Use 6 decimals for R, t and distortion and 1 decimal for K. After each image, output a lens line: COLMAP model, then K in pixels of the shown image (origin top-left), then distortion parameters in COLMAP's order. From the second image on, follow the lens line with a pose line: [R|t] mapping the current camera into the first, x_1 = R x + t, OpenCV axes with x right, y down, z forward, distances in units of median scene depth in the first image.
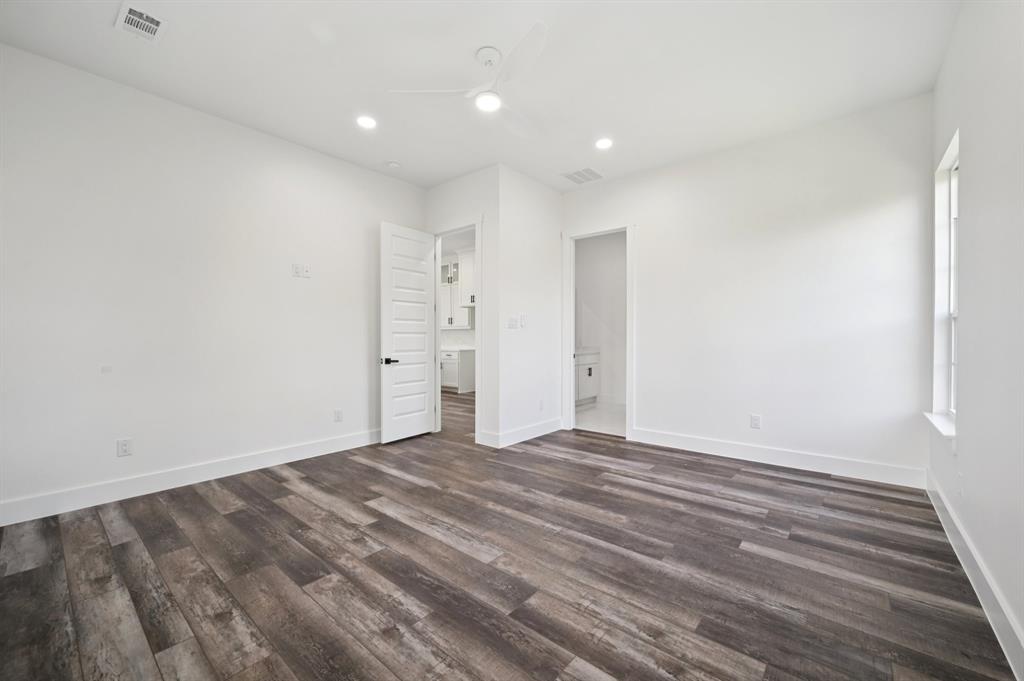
lens RADIAL K [[408.2, 0, 514.7], [0, 408.2, 334.1], [0, 0, 1]] dist [-0.000771, -0.000013]
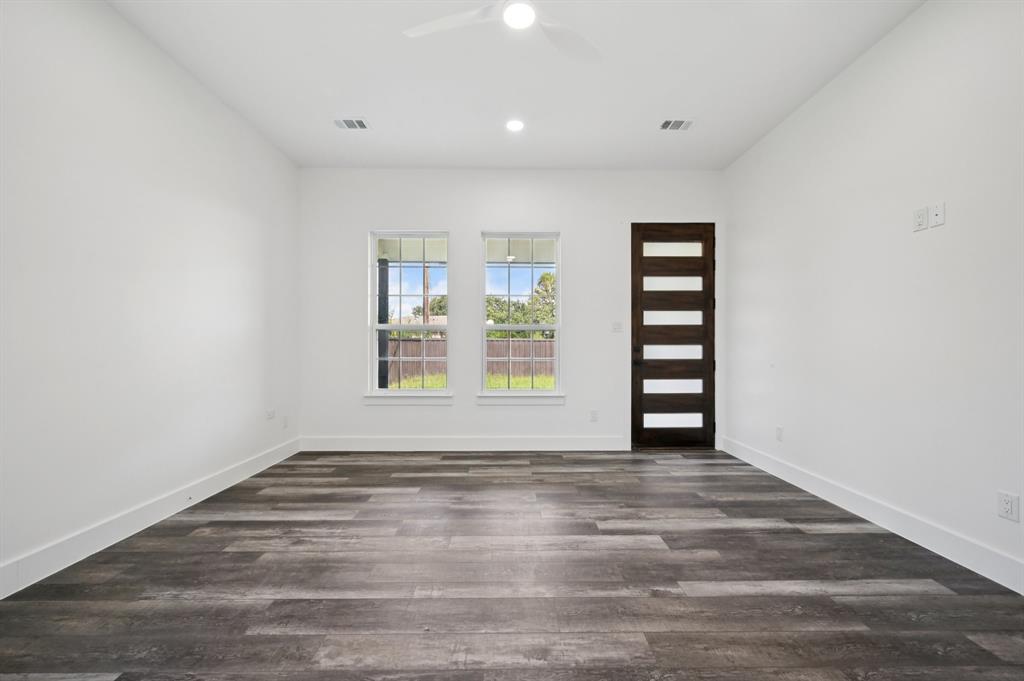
lens RADIAL K [[408.2, 0, 514.7], [0, 408.2, 334.1], [0, 0, 1]] dist [-0.000771, -0.000013]
pose [[-0.760212, -0.018207, -0.649420, 0.454341], [0.007736, 0.999283, -0.037072, 0.039537], [0.649629, -0.033207, -0.759526, 1.665496]]
